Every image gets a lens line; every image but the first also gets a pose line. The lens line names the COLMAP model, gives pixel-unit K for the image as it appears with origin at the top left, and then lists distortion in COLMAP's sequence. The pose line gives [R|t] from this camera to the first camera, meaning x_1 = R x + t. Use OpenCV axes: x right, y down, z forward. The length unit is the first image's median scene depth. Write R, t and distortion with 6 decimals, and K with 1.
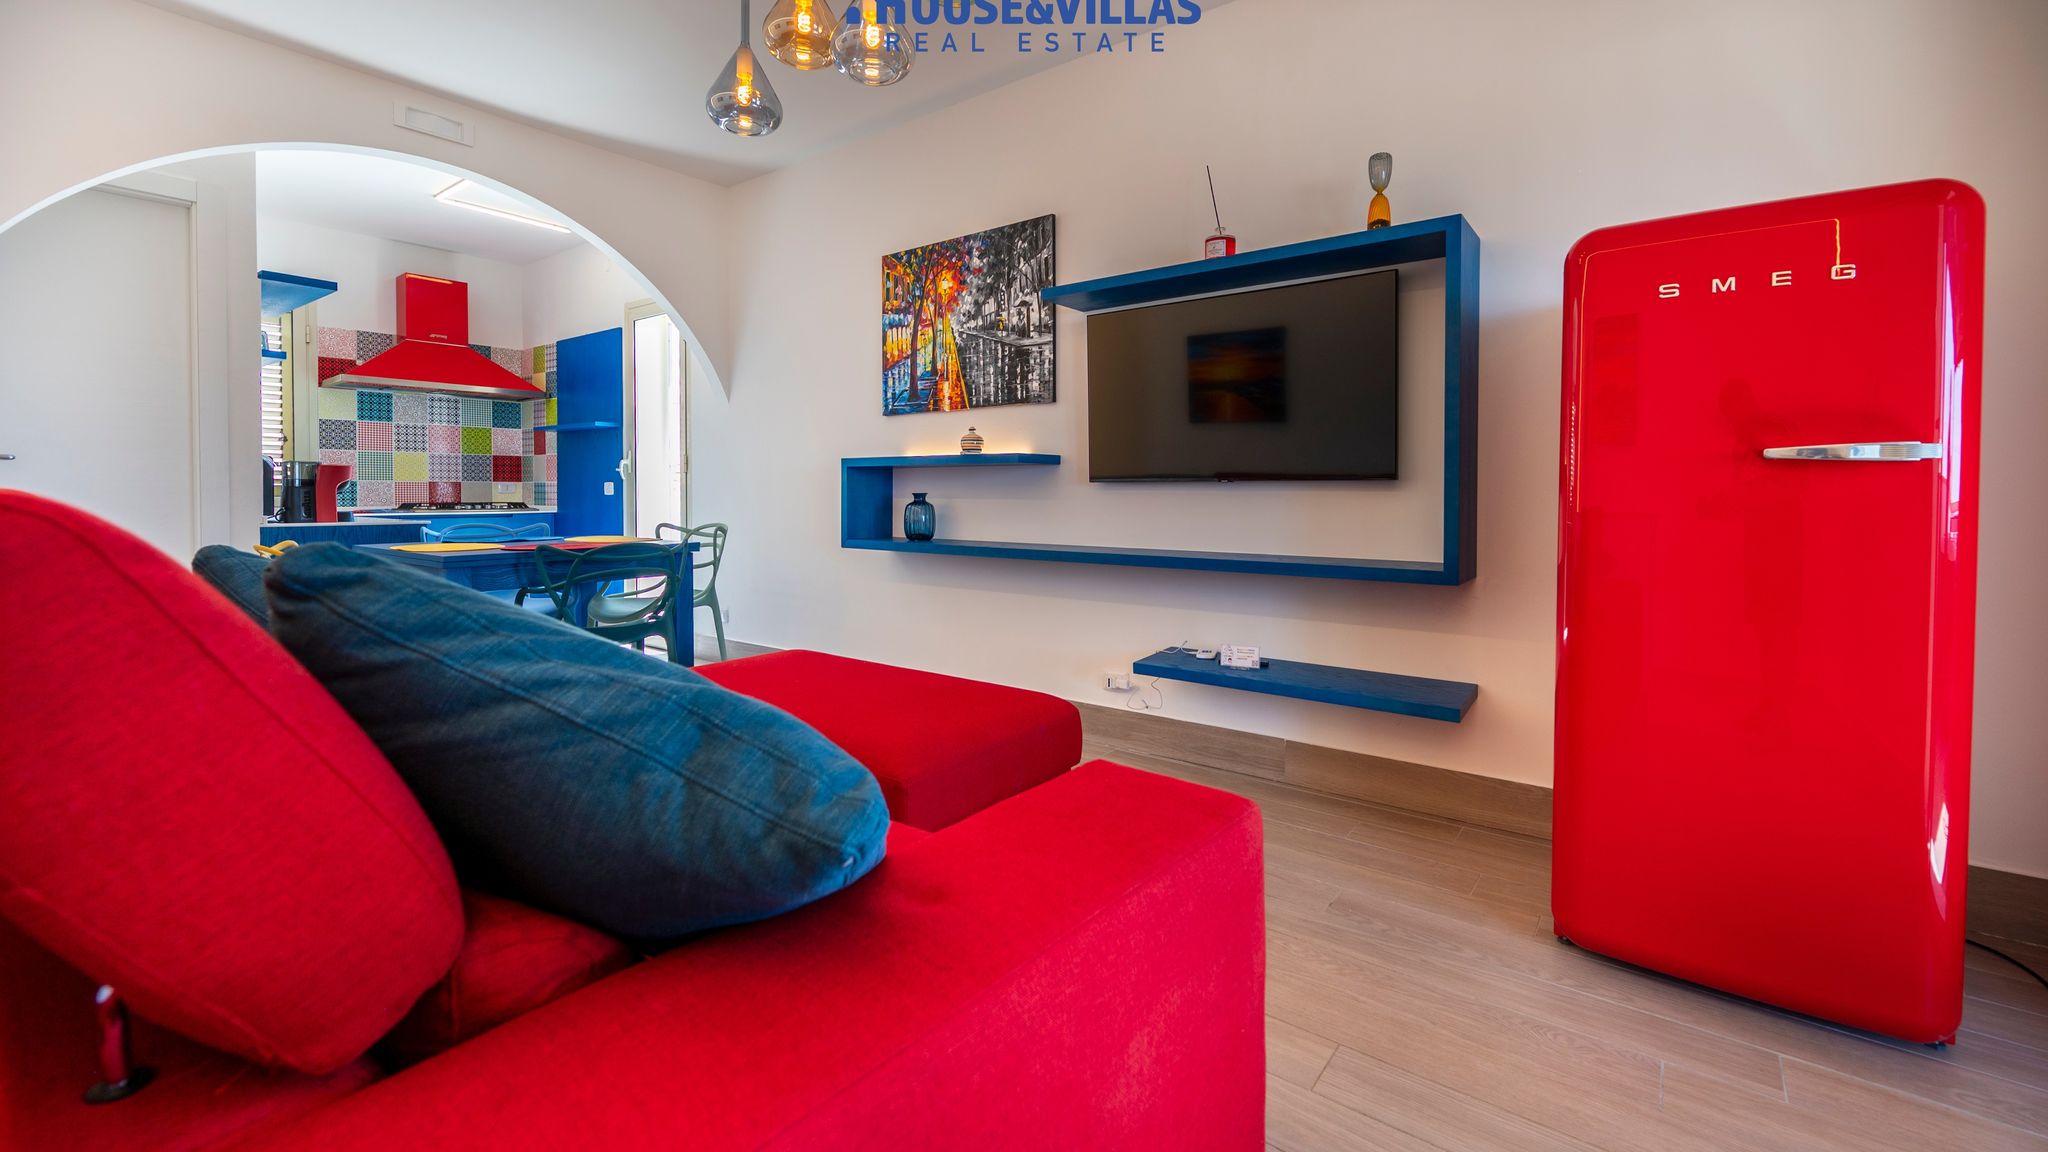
lens RADIAL K [[816.1, 0, 1025.6], [0, 816.1, 506.1], [0, 0, 1]] dist [-0.001966, 0.000939]
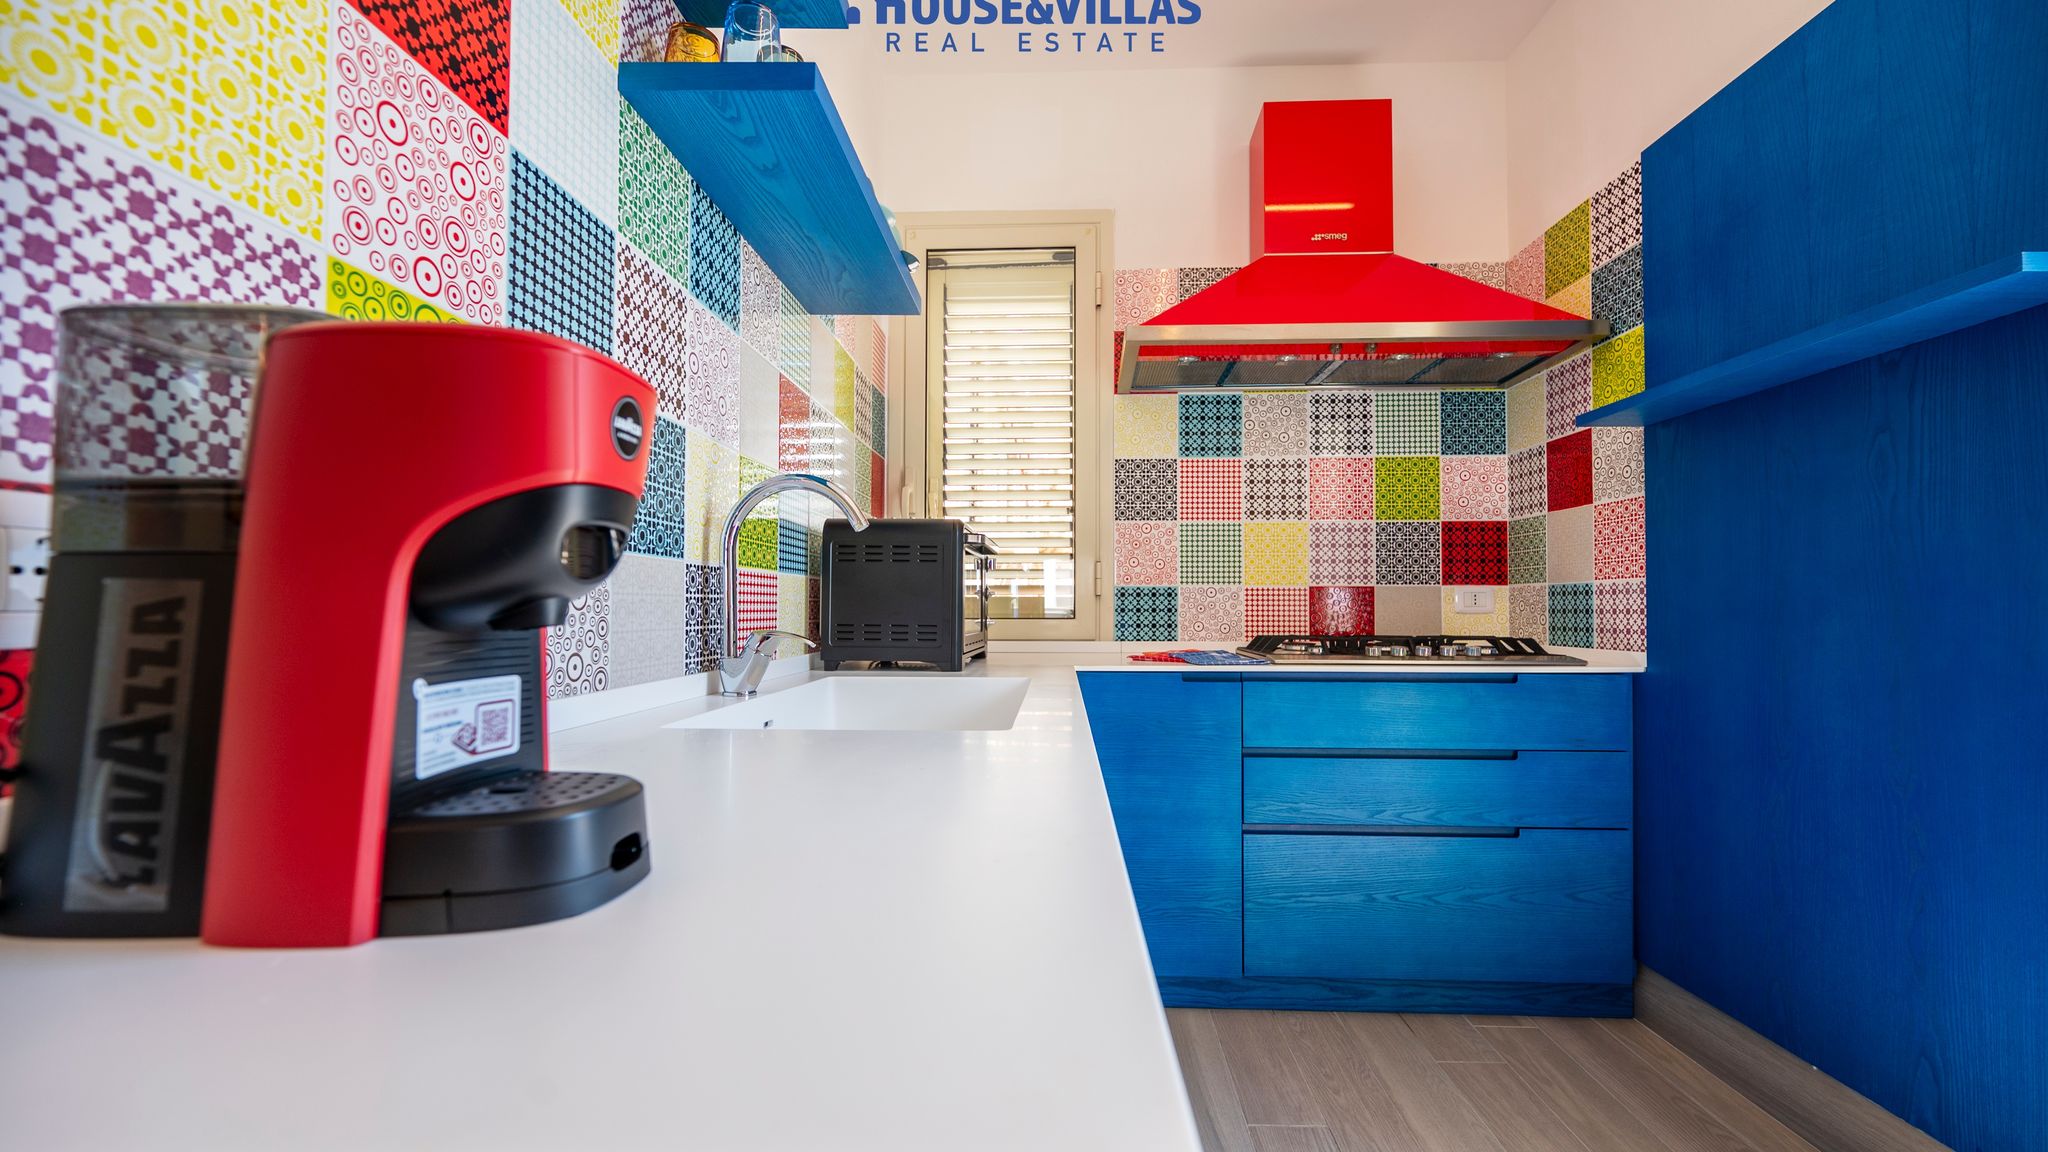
lens RADIAL K [[816.1, 0, 1031.0], [0, 816.1, 594.8], [0, 0, 1]] dist [-0.001966, 0.000939]
pose [[0.551762, -0.014312, -0.833879, -0.471041], [-0.014544, 0.999536, -0.026779, -0.012210], [0.833875, 0.026904, 0.551297, 0.665233]]
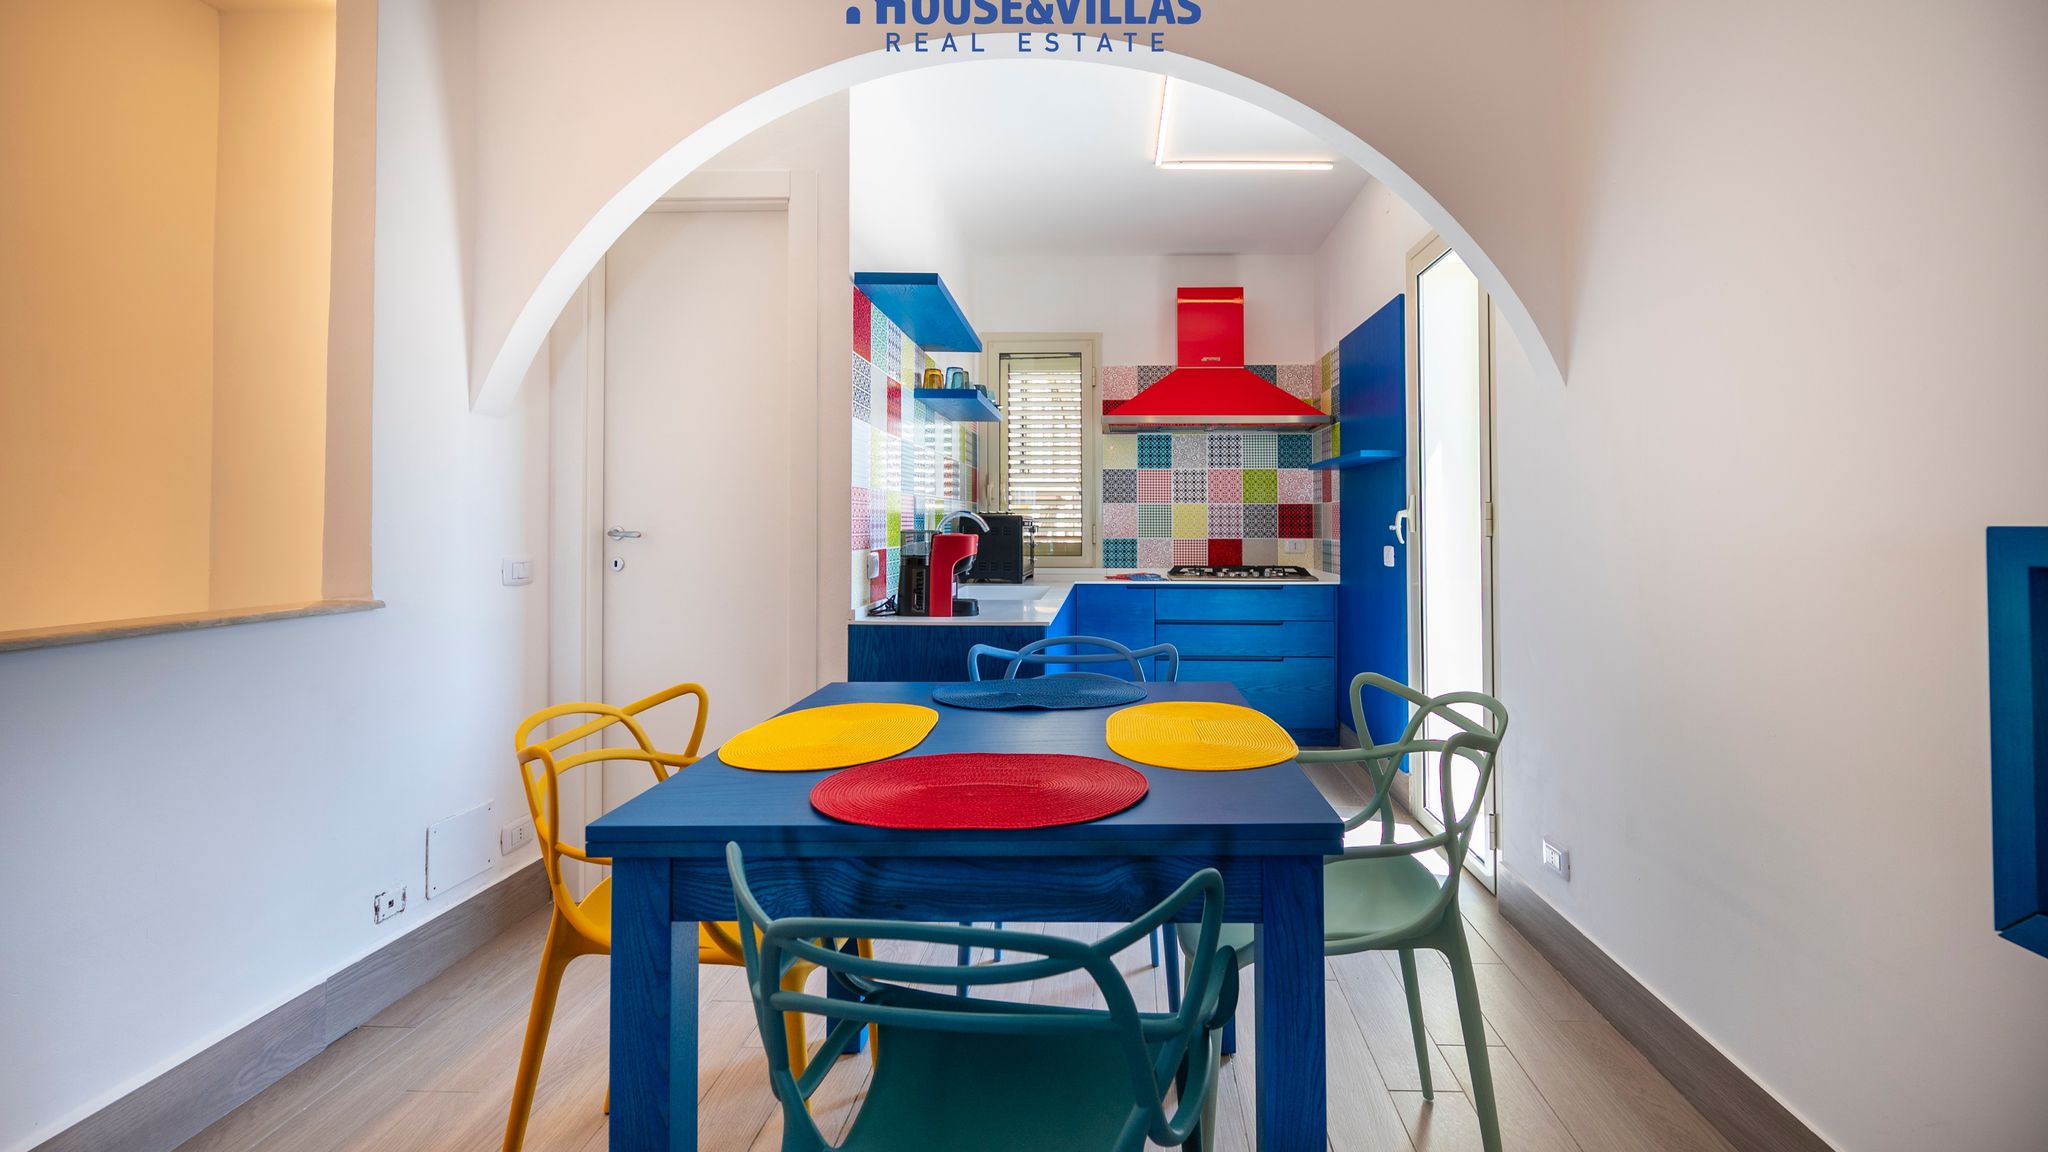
lens RADIAL K [[816.1, 0, 1122.1], [0, 816.1, 513.8], [0, 0, 1]] dist [-0.001966, 0.000939]
pose [[0.593253, -0.009057, -0.804965, -0.129269], [-0.015531, 0.999622, -0.022694, -0.036990], [0.804866, 0.025965, 0.592888, 0.467957]]
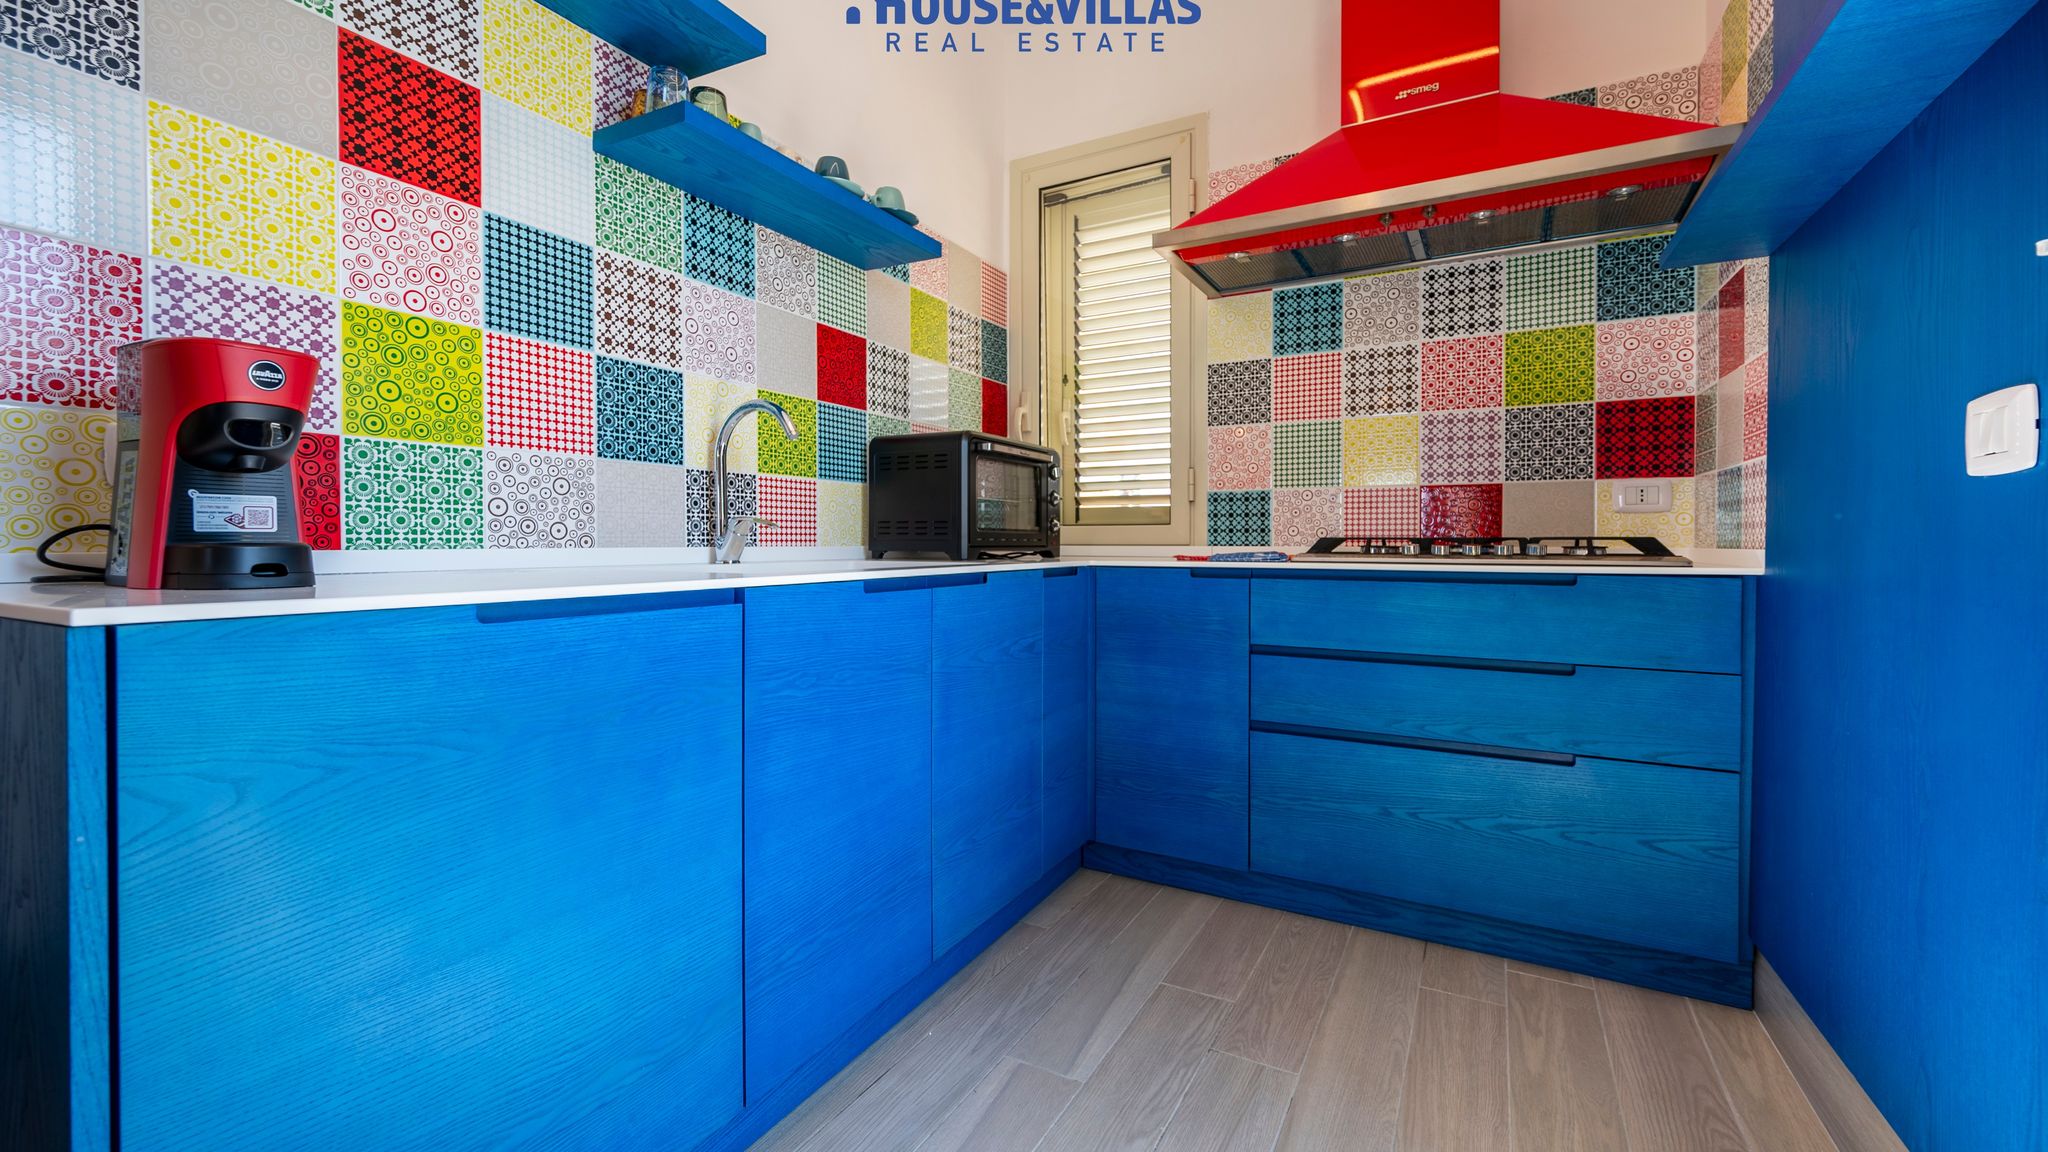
lens RADIAL K [[816.1, 0, 1027.0], [0, 816.1, 558.8], [0, 0, 1]] dist [-0.001966, 0.000939]
pose [[0.124026, 0.021150, -0.992054, -0.377871], [-0.016505, 0.999678, 0.019249, 0.001198], [0.992142, 0.013986, 0.124335, 0.800380]]
